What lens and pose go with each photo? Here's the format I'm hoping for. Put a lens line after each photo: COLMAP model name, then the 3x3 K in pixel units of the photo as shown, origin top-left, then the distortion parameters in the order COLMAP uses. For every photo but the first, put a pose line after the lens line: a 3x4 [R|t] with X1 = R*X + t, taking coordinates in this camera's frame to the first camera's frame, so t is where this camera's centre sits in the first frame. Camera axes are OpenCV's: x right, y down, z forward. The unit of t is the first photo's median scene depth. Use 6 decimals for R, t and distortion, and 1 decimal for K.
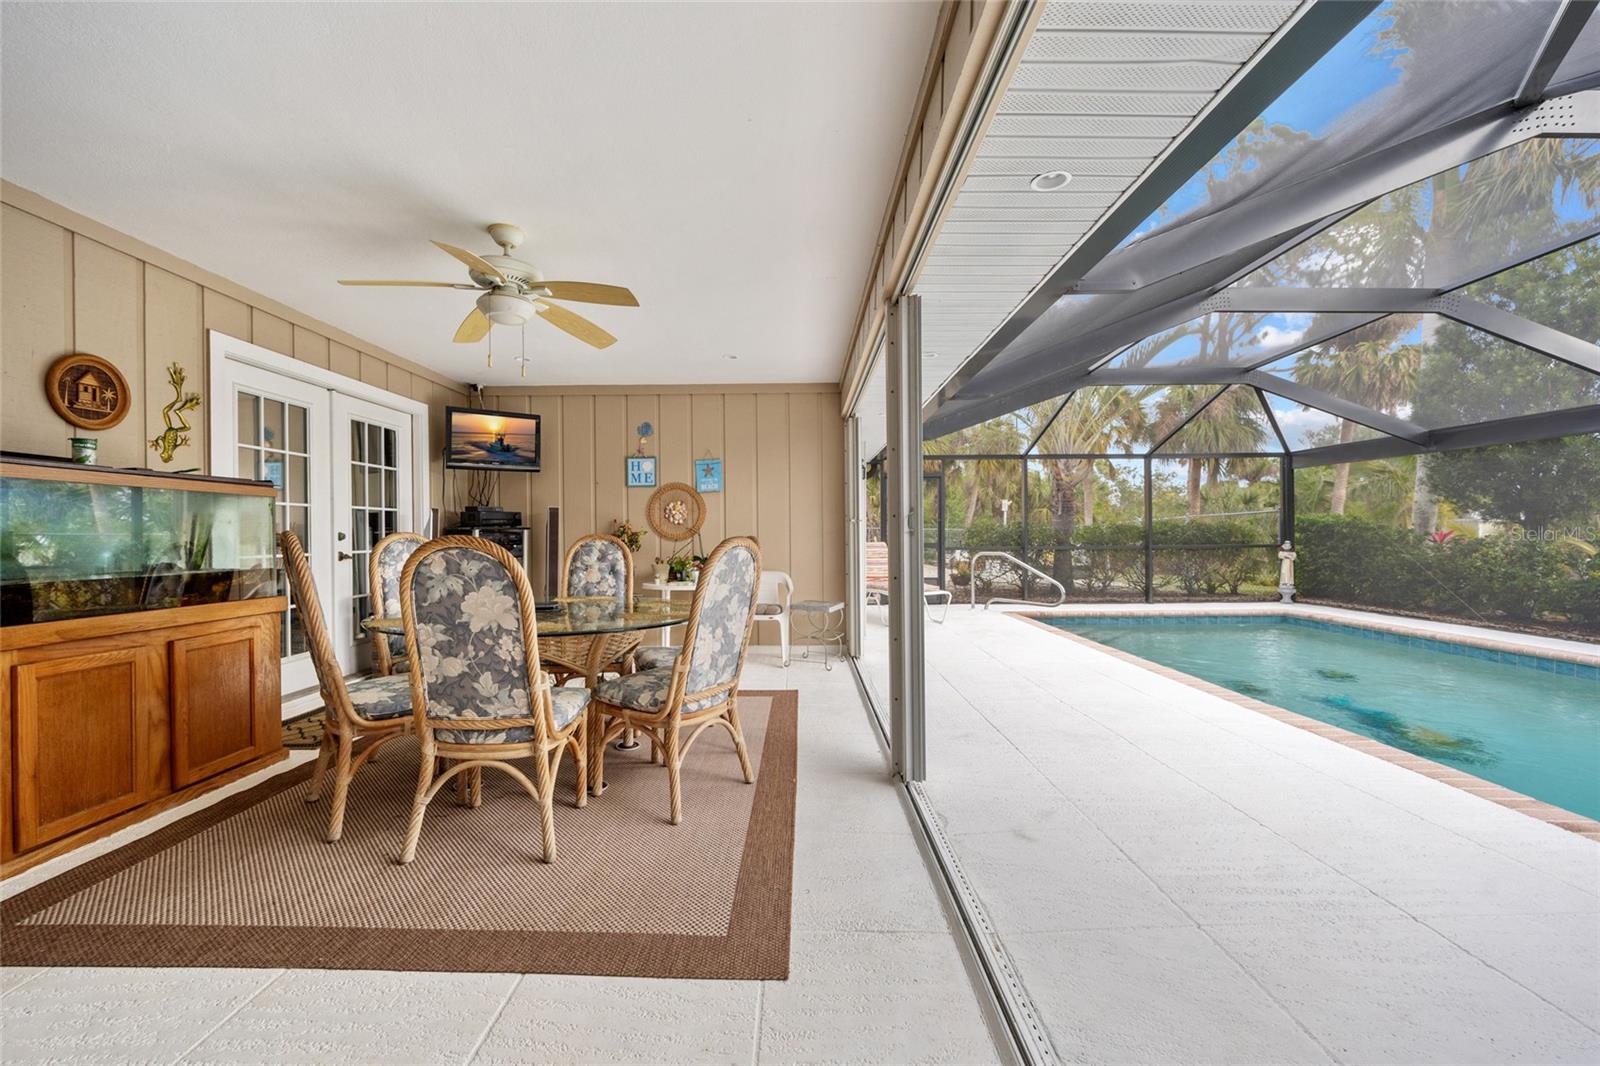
lens RADIAL K [[645.1, 0, 800.0], [0, 645.1, 533.0], [0, 0, 1]] dist [0.000552, 0.000405]
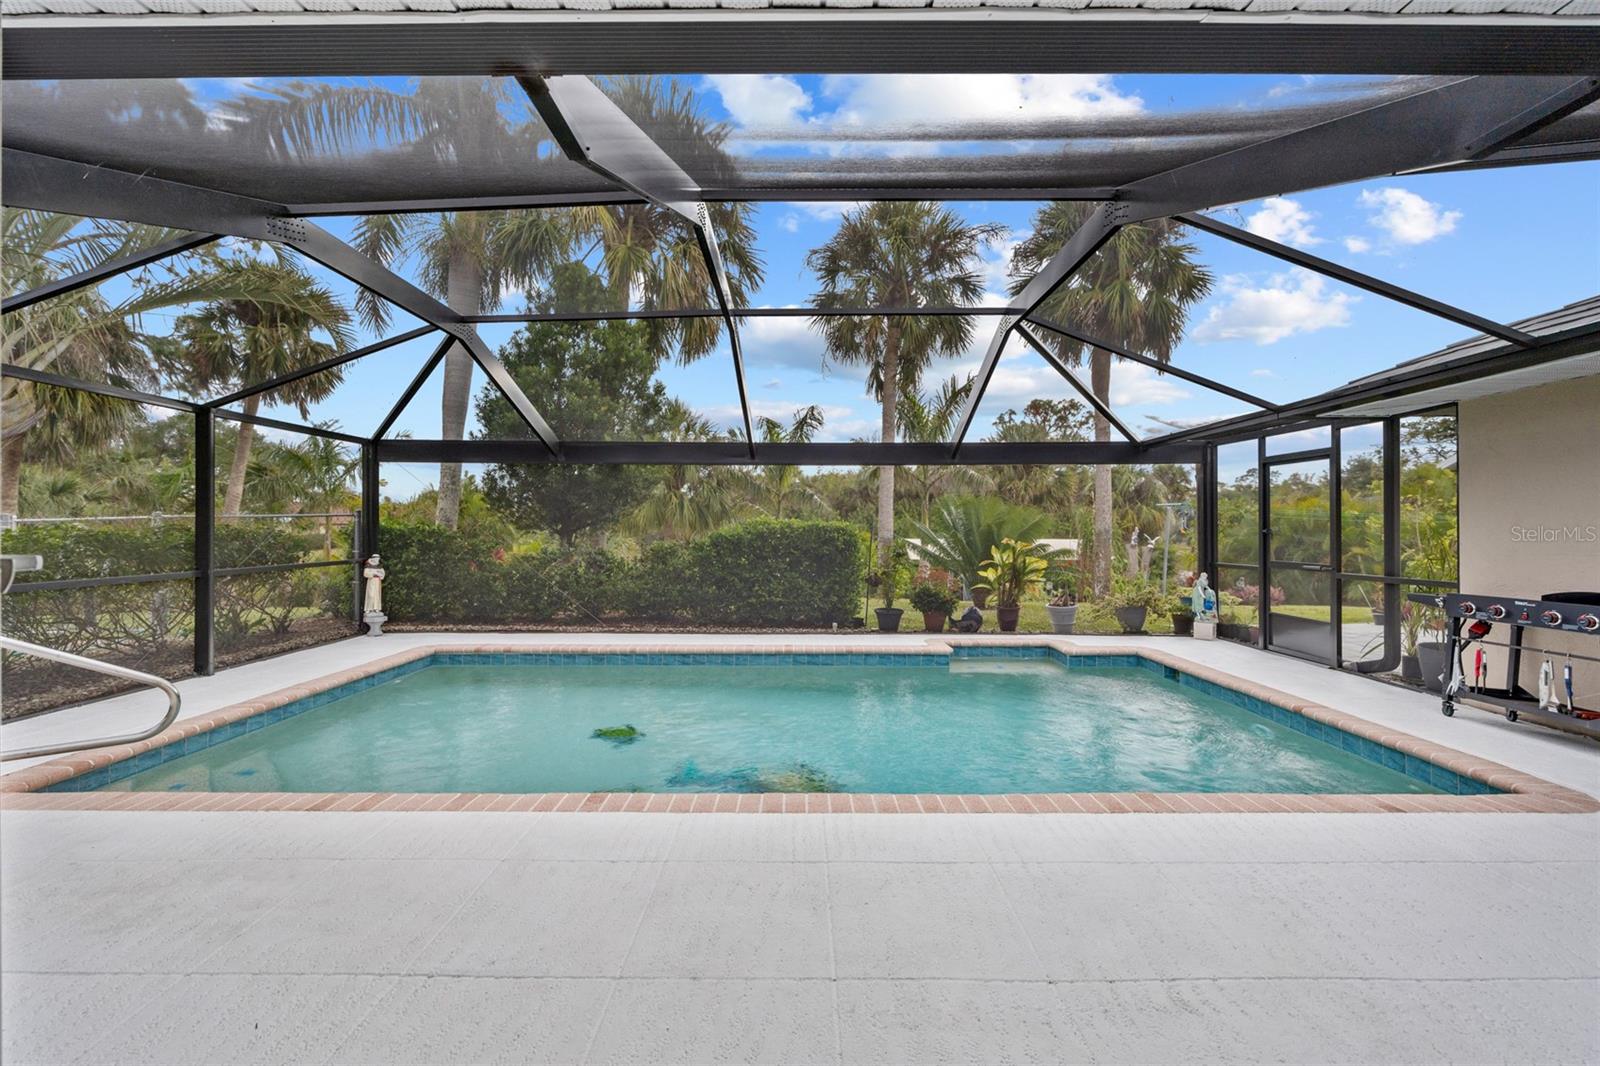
lens RADIAL K [[645.1, 0, 800.0], [0, 645.1, 533.0], [0, 0, 1]] dist [0.000552, 0.000405]
pose [[0.006176, 0.000527, 0.999981, -0.008254], [-0.003245, 0.999995, -0.000507, -0.014228], [-0.999976, -0.003242, 0.006177, 0.490717]]
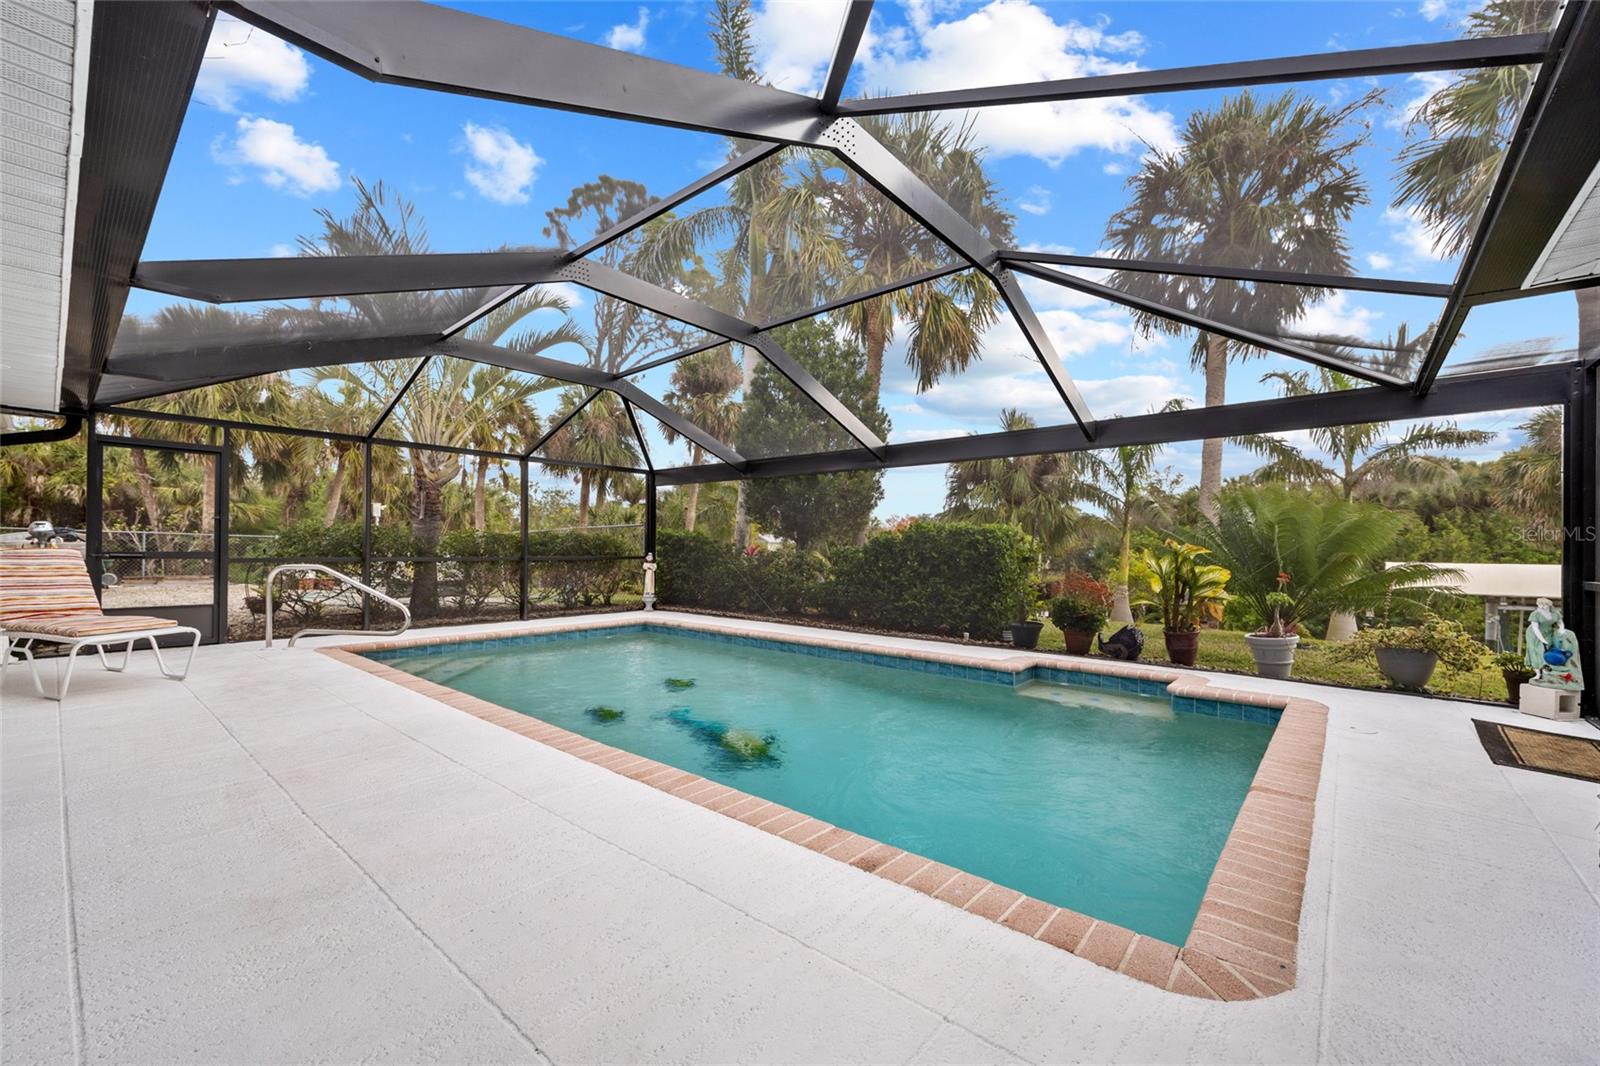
lens RADIAL K [[645.1, 0, 800.0], [0, 645.1, 533.0], [0, 0, 1]] dist [0.000552, 0.000405]
pose [[0.651027, 0.030885, 0.758426, 0.104256], [-0.013904, 0.999489, -0.028767, 0.006775], [-0.758927, 0.008183, 0.651124, 0.114065]]
